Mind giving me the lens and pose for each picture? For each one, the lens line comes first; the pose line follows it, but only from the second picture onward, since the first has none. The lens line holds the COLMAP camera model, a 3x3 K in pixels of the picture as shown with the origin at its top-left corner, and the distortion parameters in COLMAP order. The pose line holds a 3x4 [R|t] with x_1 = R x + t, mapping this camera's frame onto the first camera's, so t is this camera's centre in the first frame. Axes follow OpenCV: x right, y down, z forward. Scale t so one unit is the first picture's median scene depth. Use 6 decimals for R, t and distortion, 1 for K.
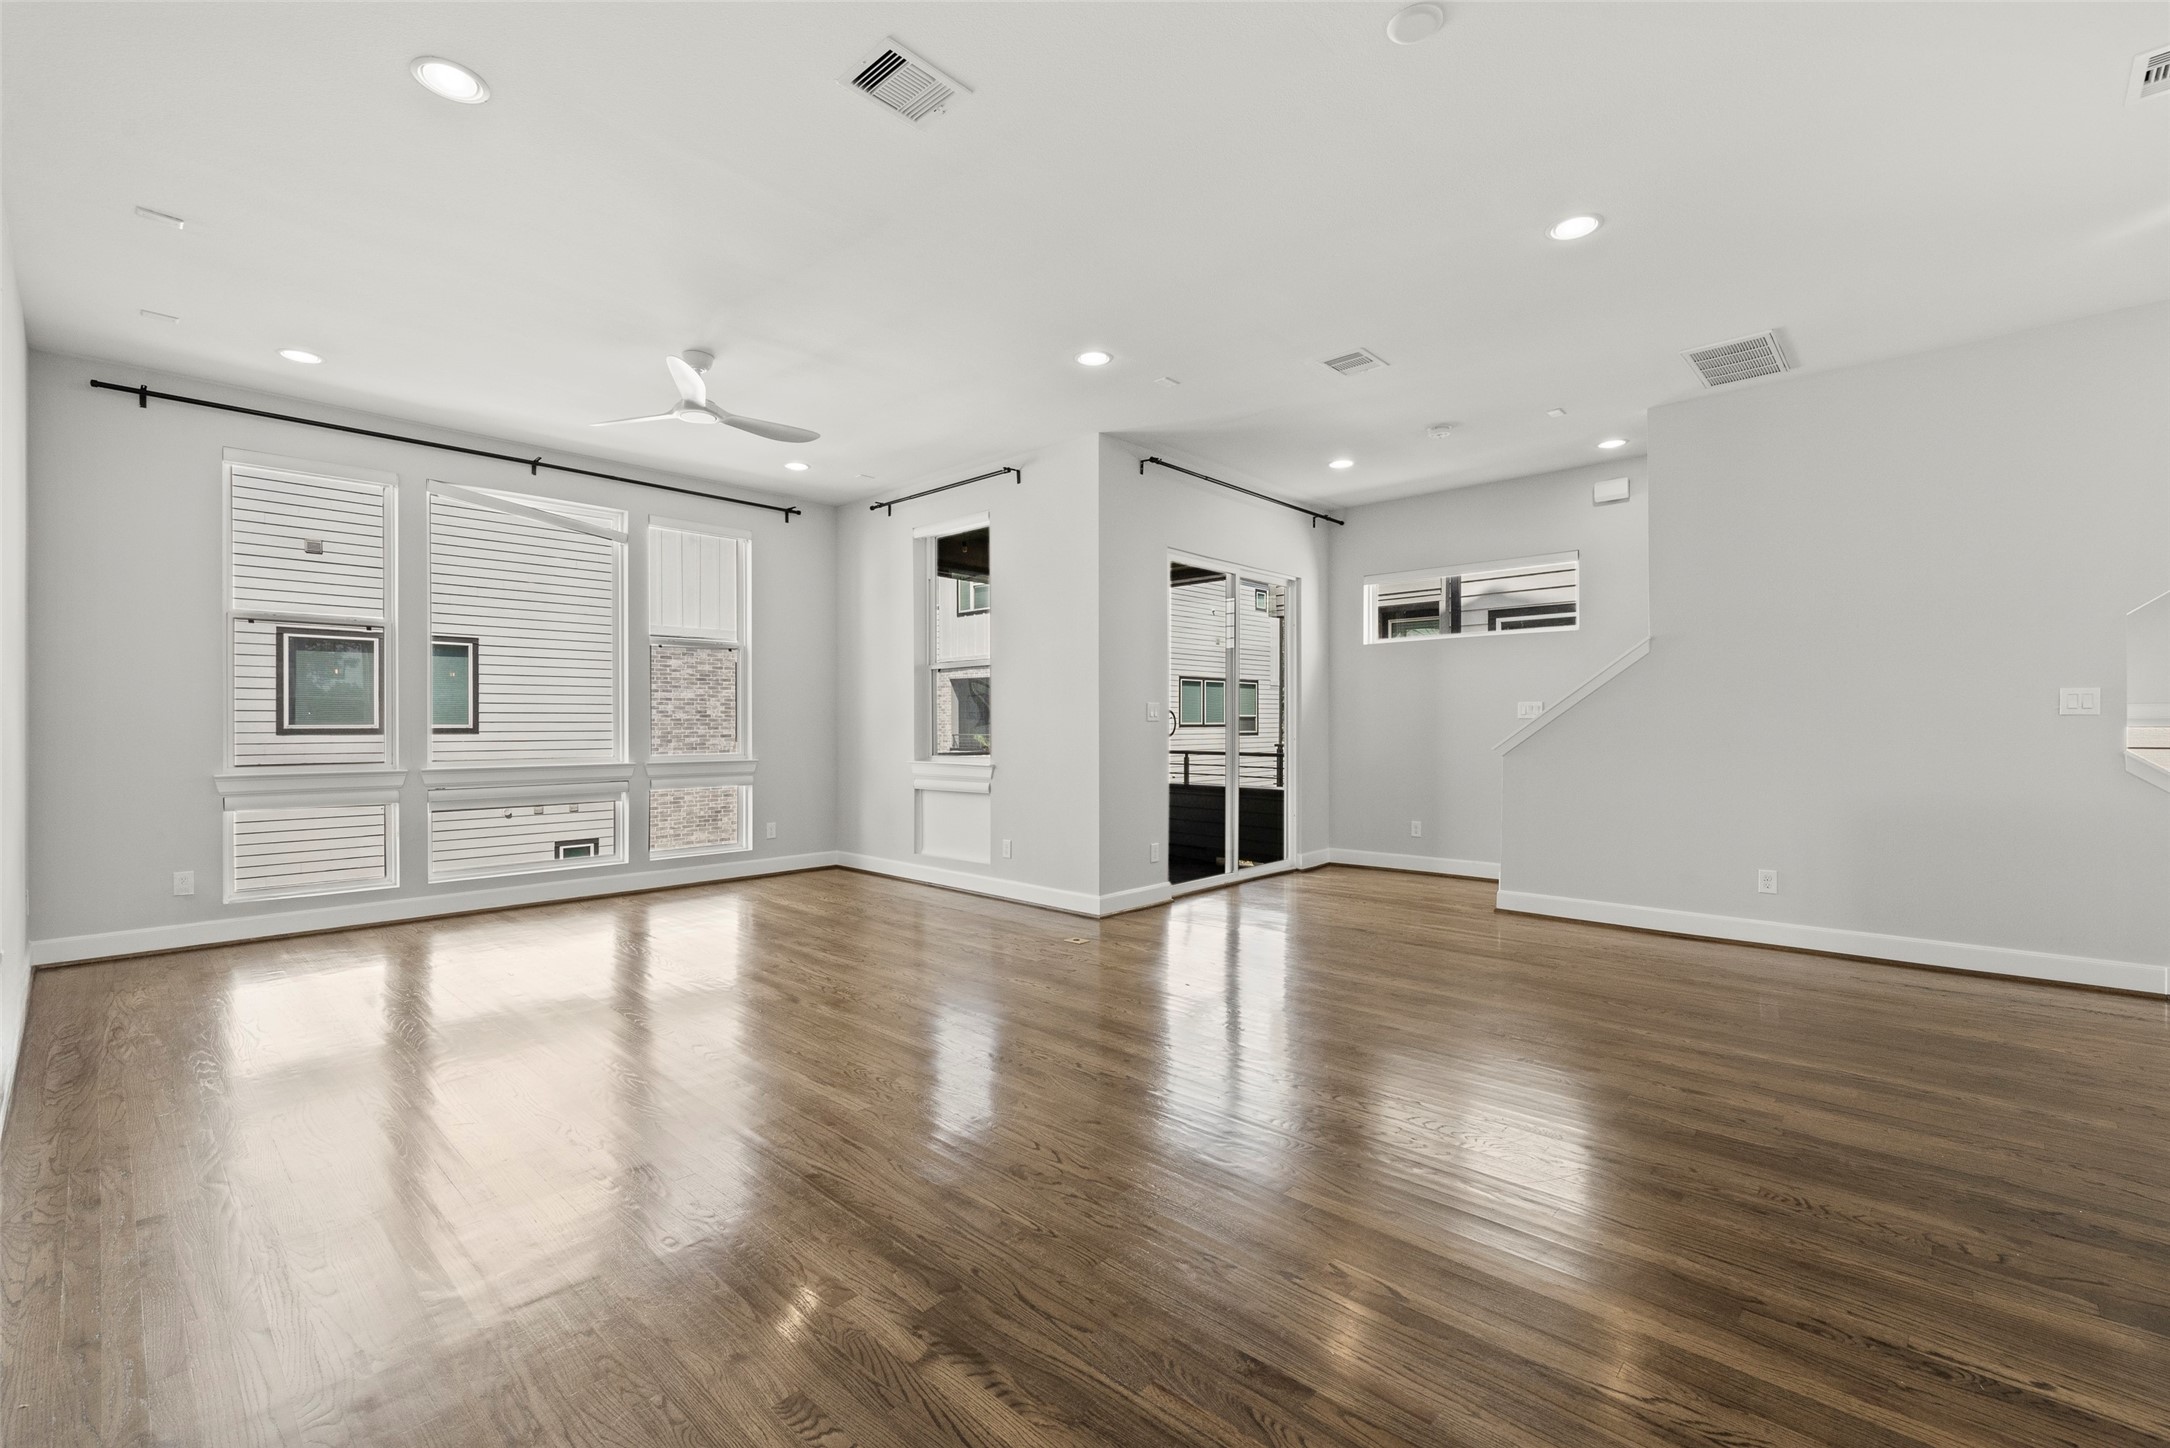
lens RADIAL K [[937.8, 0, 1089.5], [0, 937.8, 721.8], [0, 0, 1]] dist [0.000408, 0.000316]
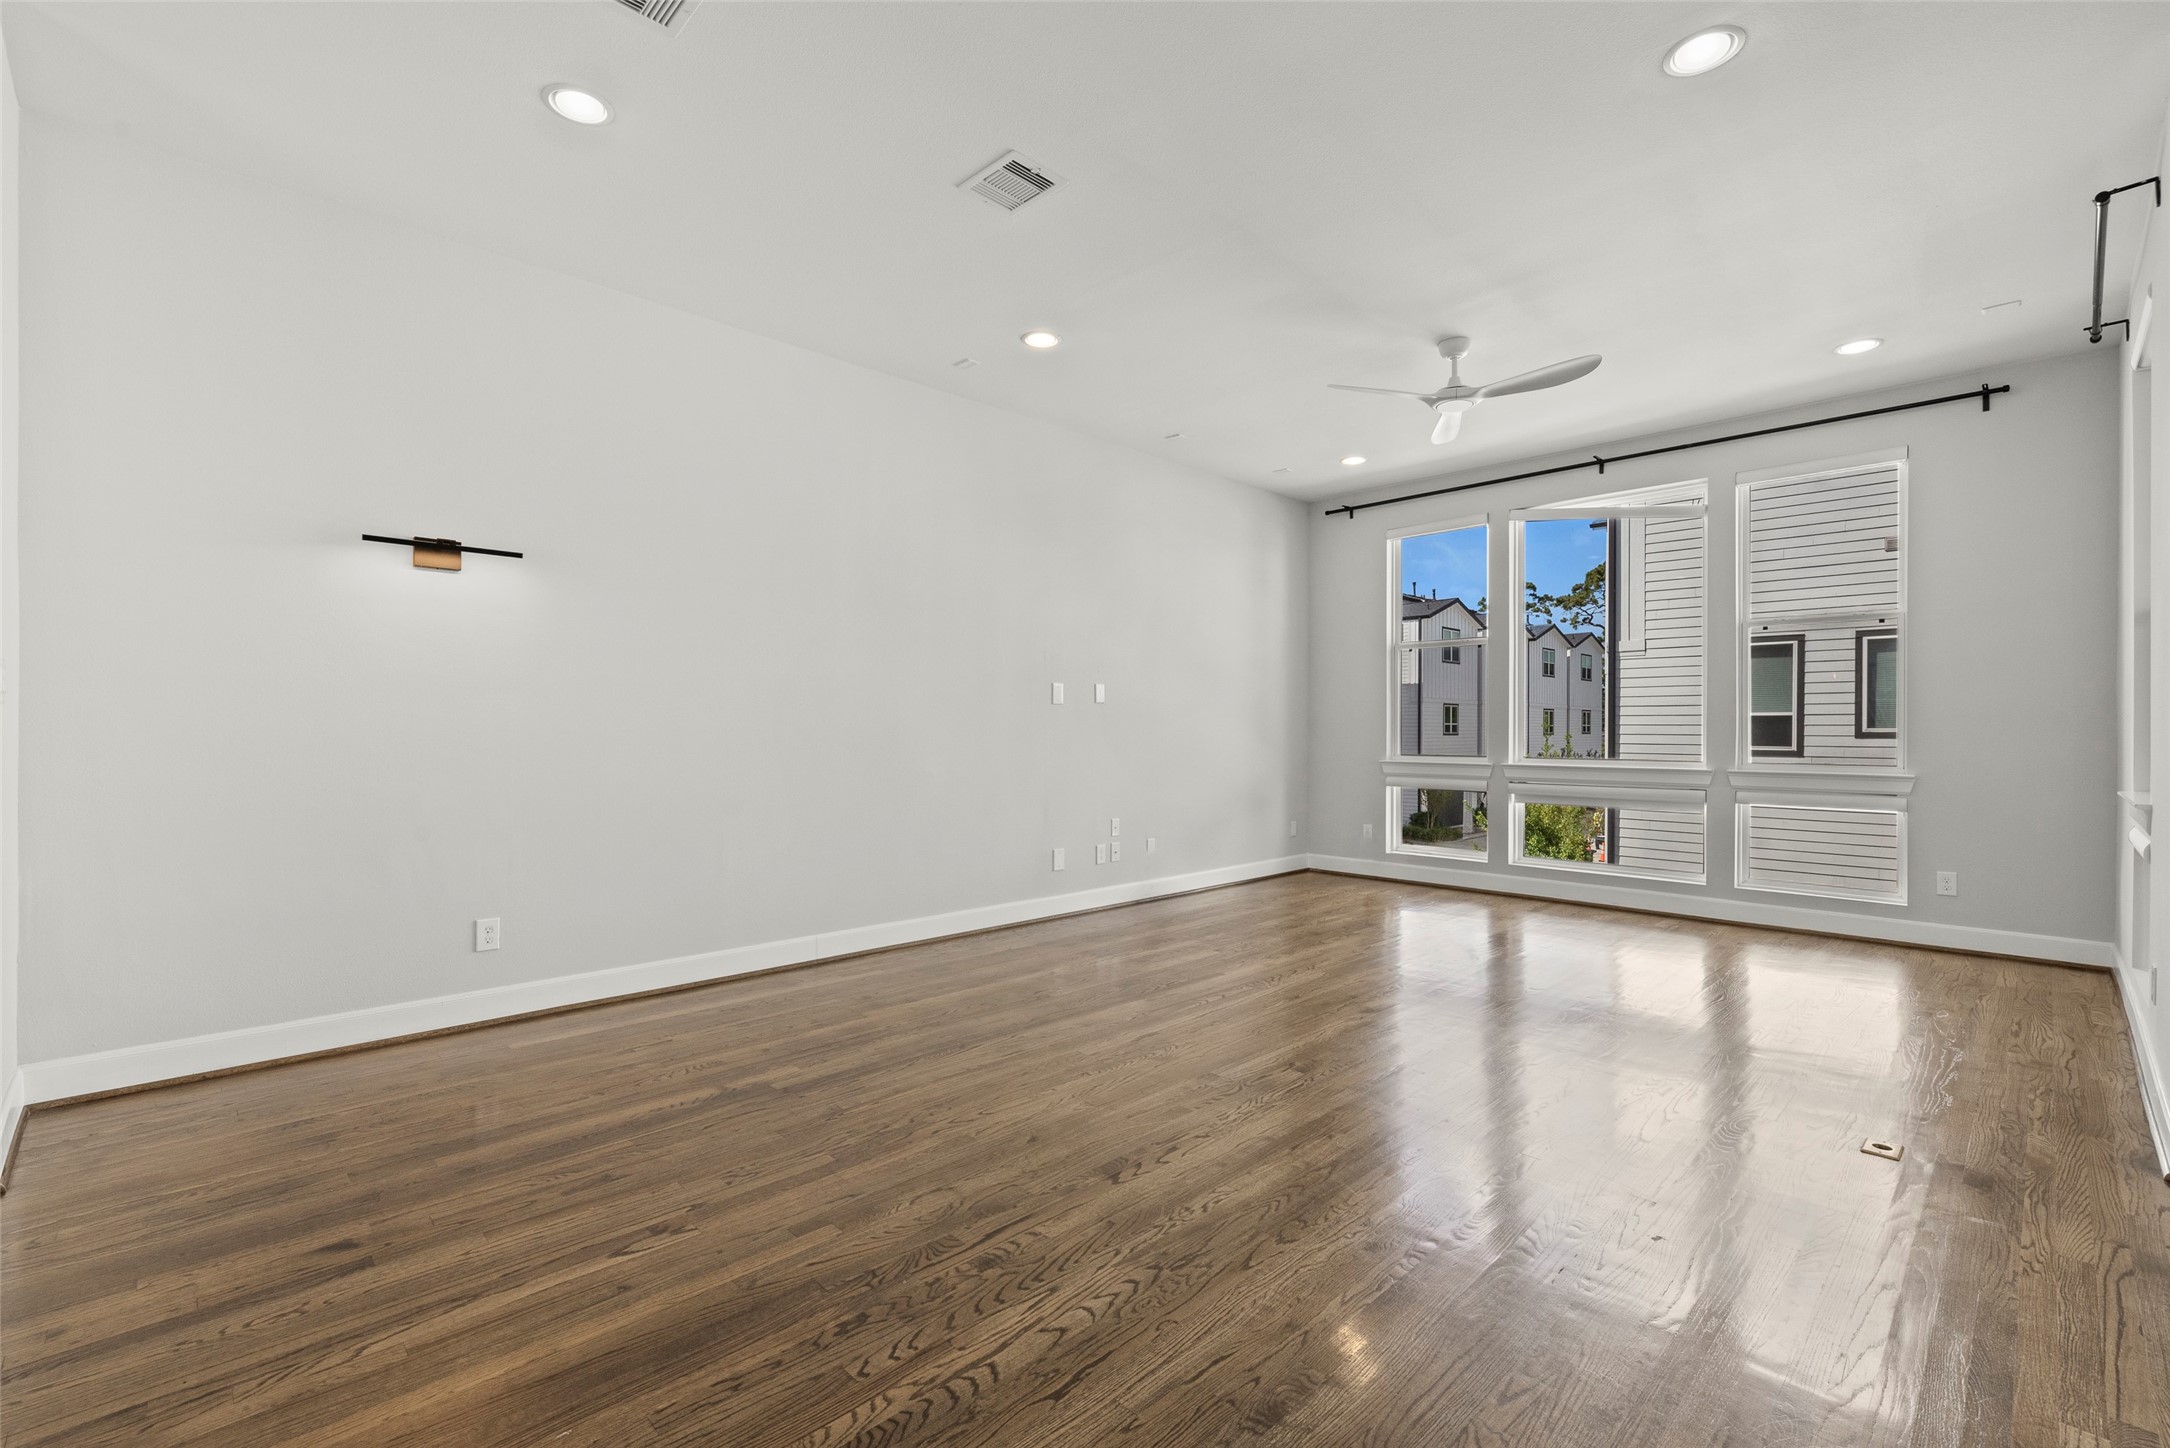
lens RADIAL K [[937.8, 0, 1084.2], [0, 937.8, 742.0], [0, 0, 1]] dist [0.000408, 0.000316]
pose [[-0.051768, 0.014731, -0.998550, 0.404266], [0.000553, 0.999891, 0.014722, 0.005156], [0.998659, 0.000210, -0.051771, 0.471427]]
